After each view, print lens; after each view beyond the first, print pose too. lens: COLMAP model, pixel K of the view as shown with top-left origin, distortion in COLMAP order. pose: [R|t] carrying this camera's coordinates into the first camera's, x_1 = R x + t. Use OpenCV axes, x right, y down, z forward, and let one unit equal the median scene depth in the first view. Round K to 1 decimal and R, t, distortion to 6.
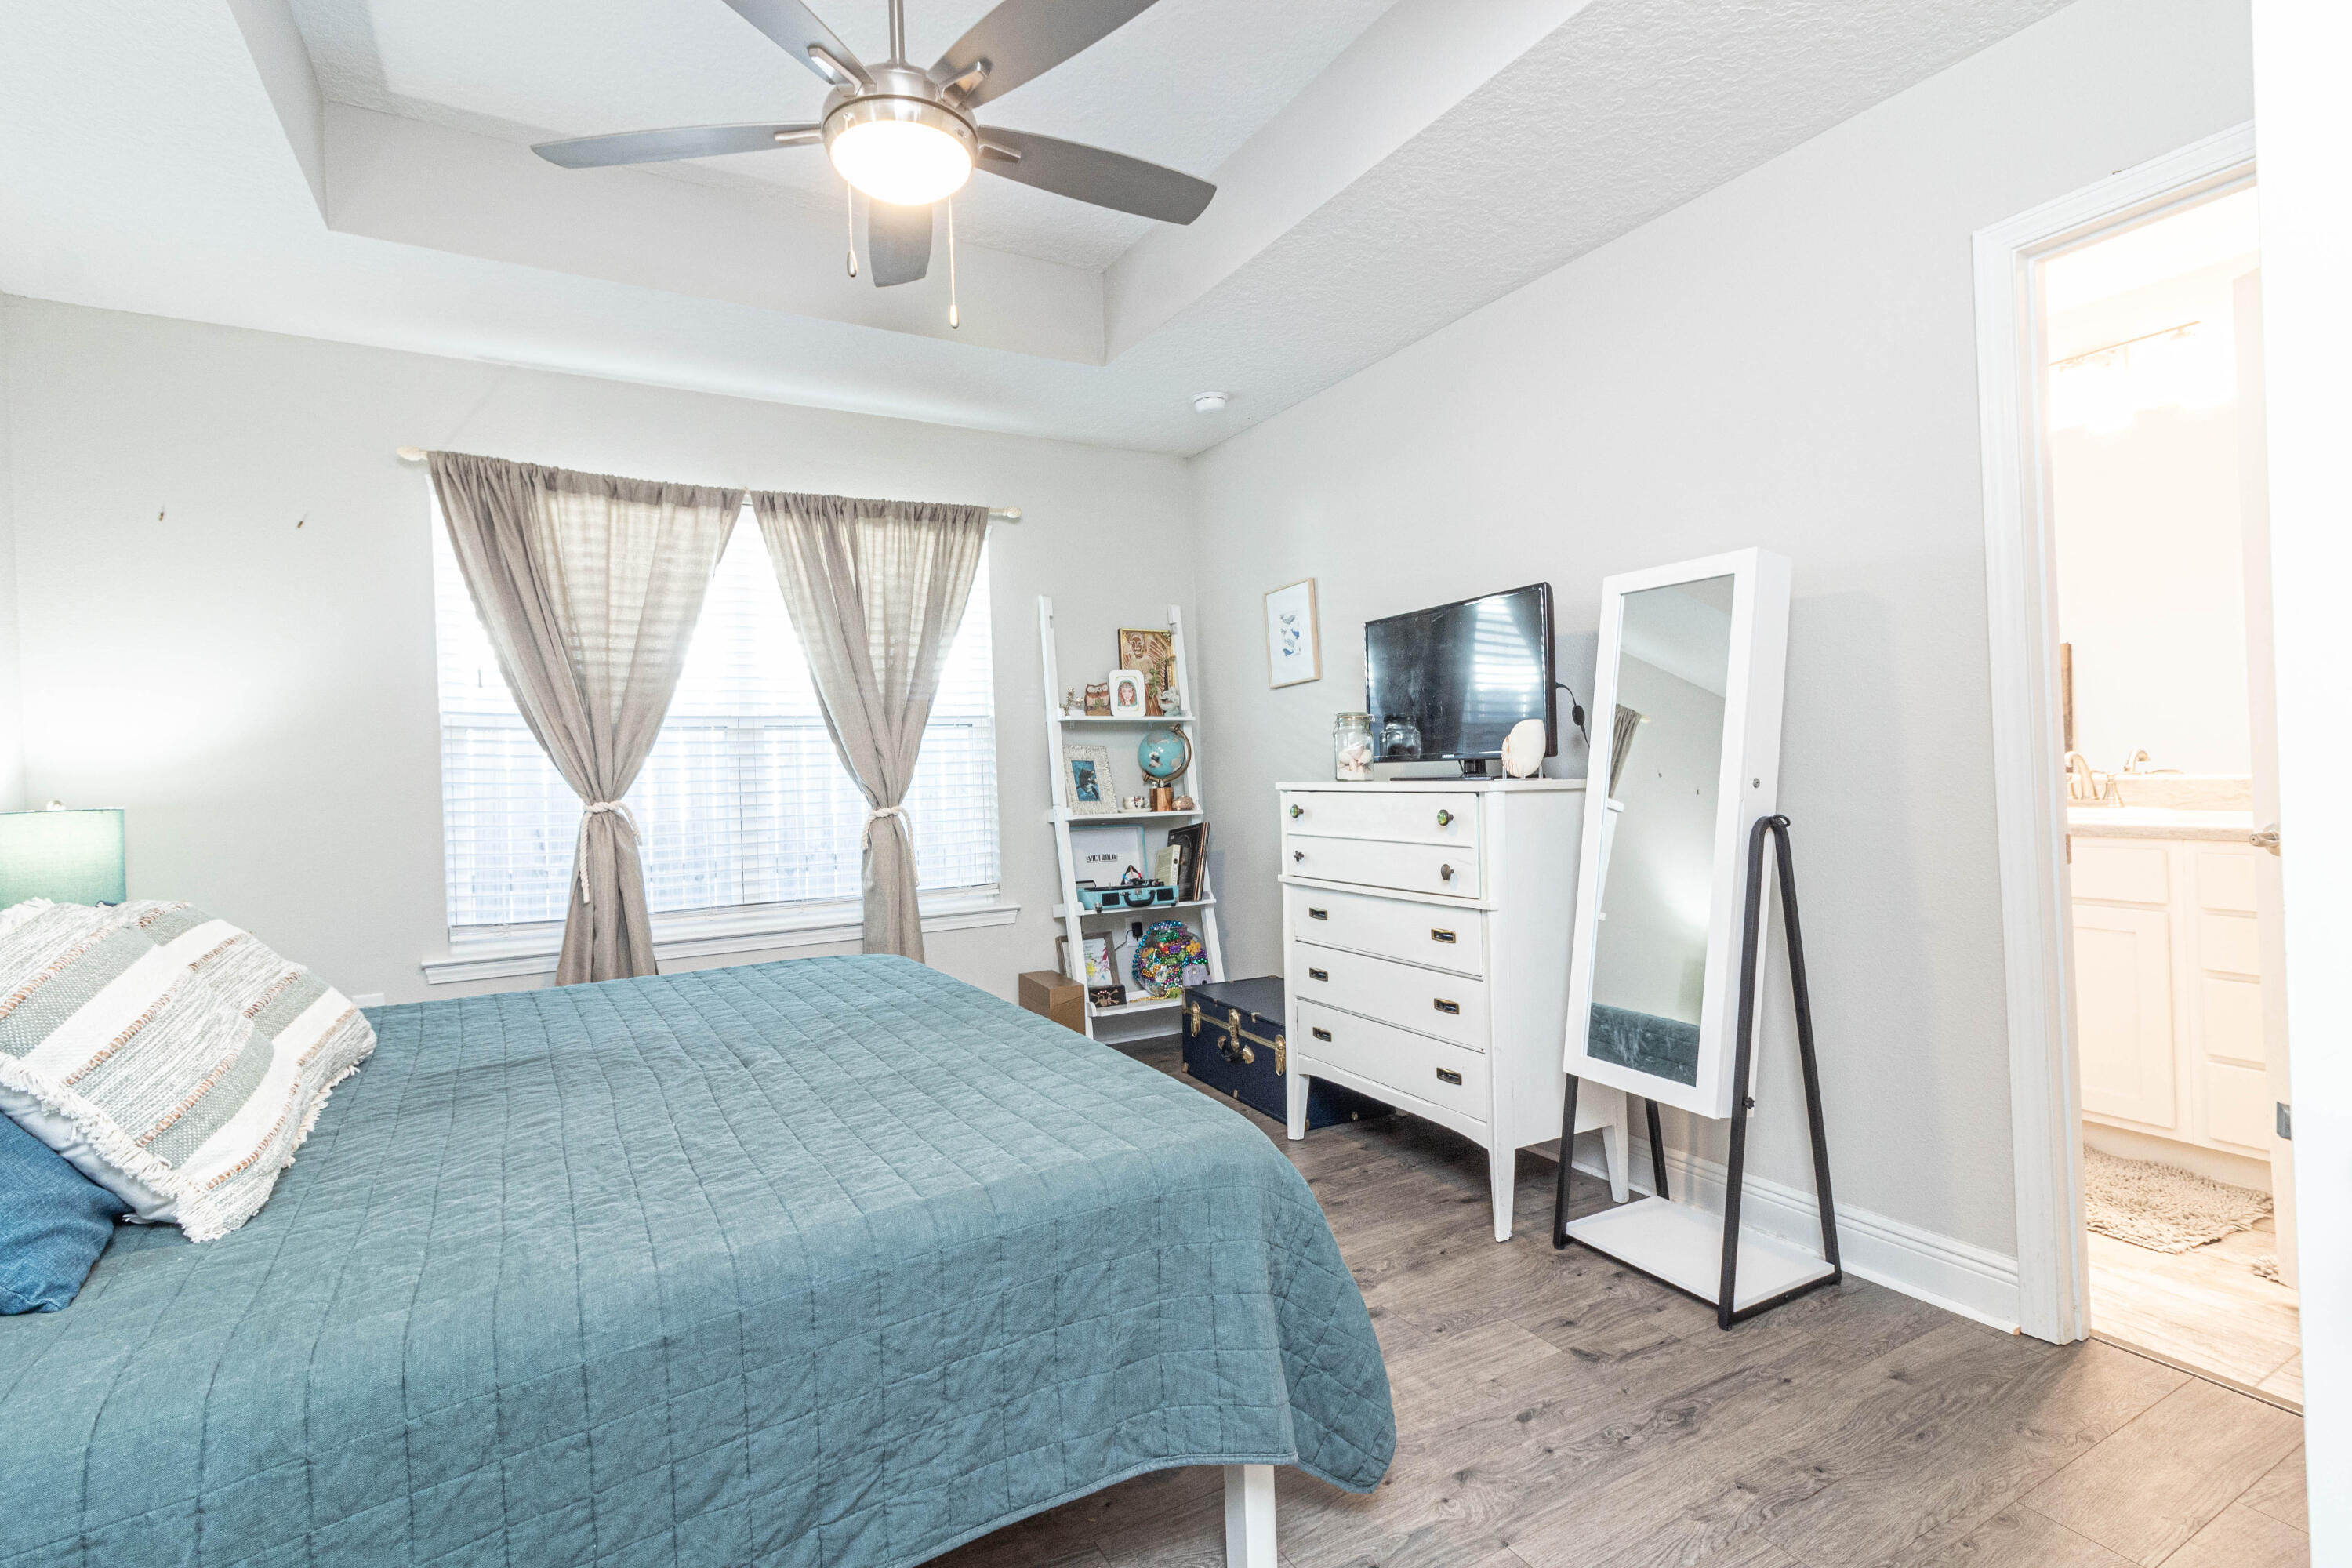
lens RADIAL K [[1066.1, 0, 1158.1], [0, 1066.1, 765.0], [0, 0, 1]] dist [0.004052, 0.000371]
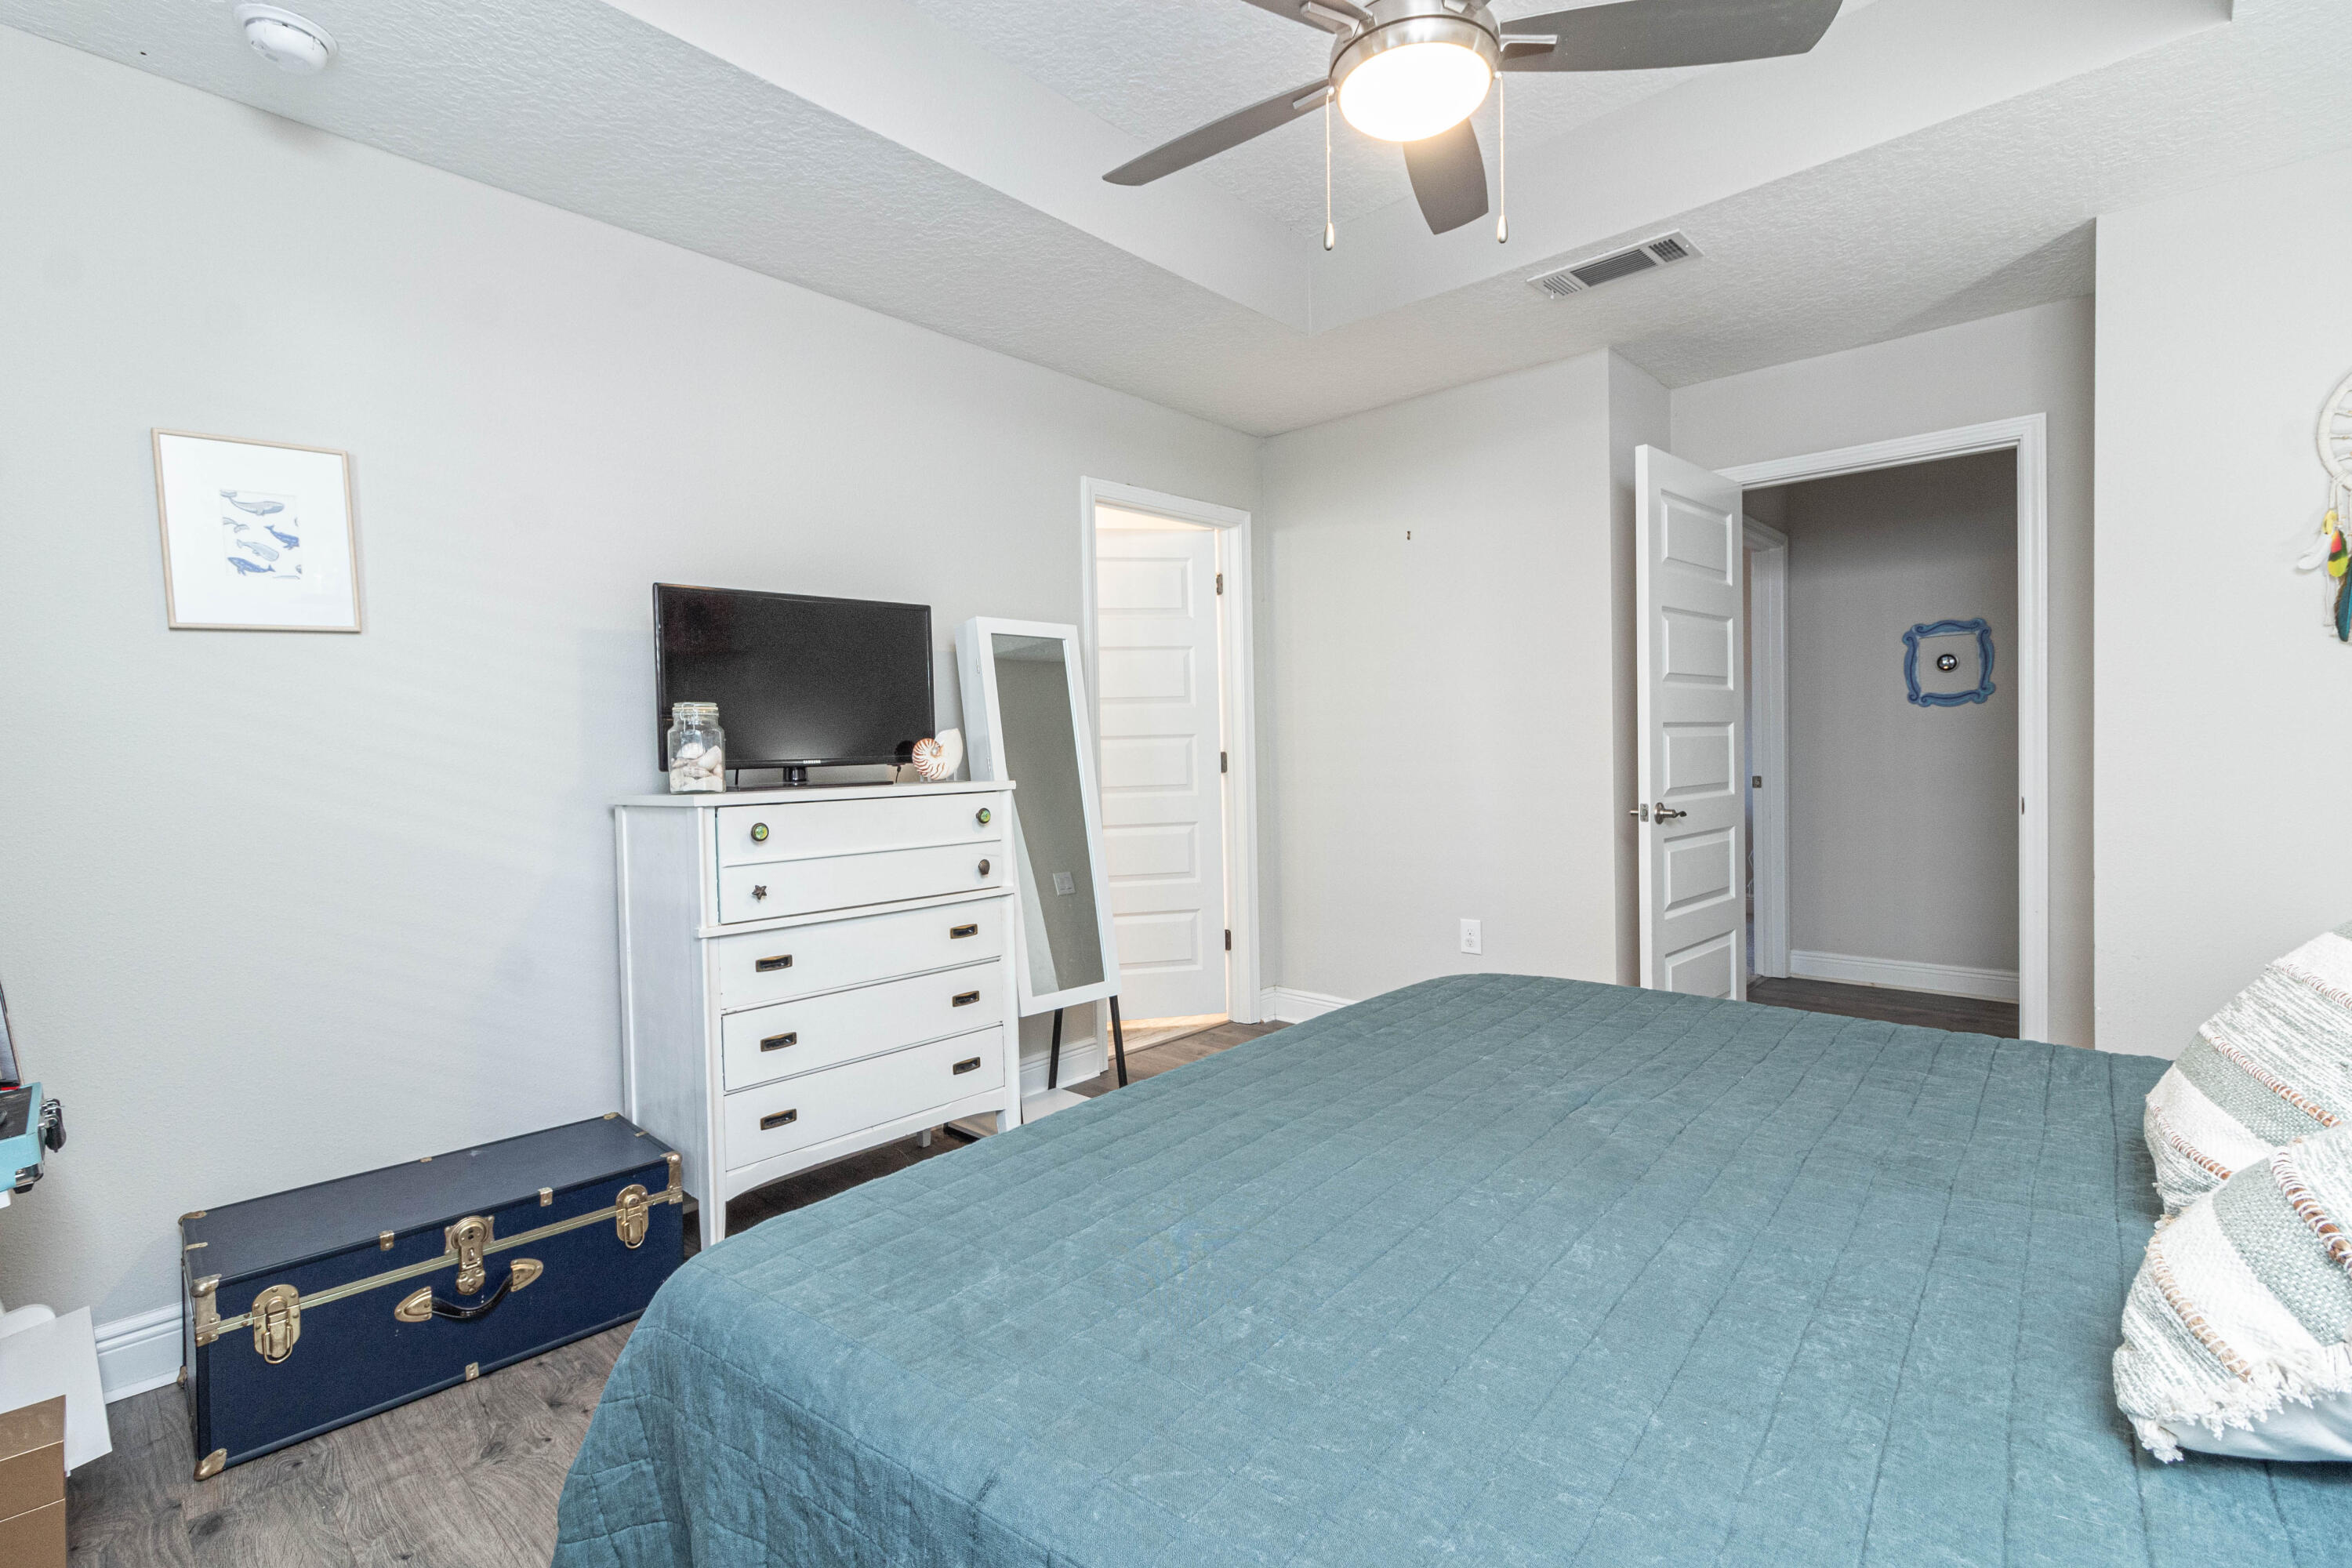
lens RADIAL K [[1116.9, 0, 1163.1], [0, 1116.9, 763.3], [0, 0, 1]] dist [0.010154, 0.001128]
pose [[-0.318787, 0.021893, 0.947573, -0.703618], [0.029226, 0.999485, -0.013260, 0.013985], [-0.947376, 0.023466, -0.319263, 0.982266]]
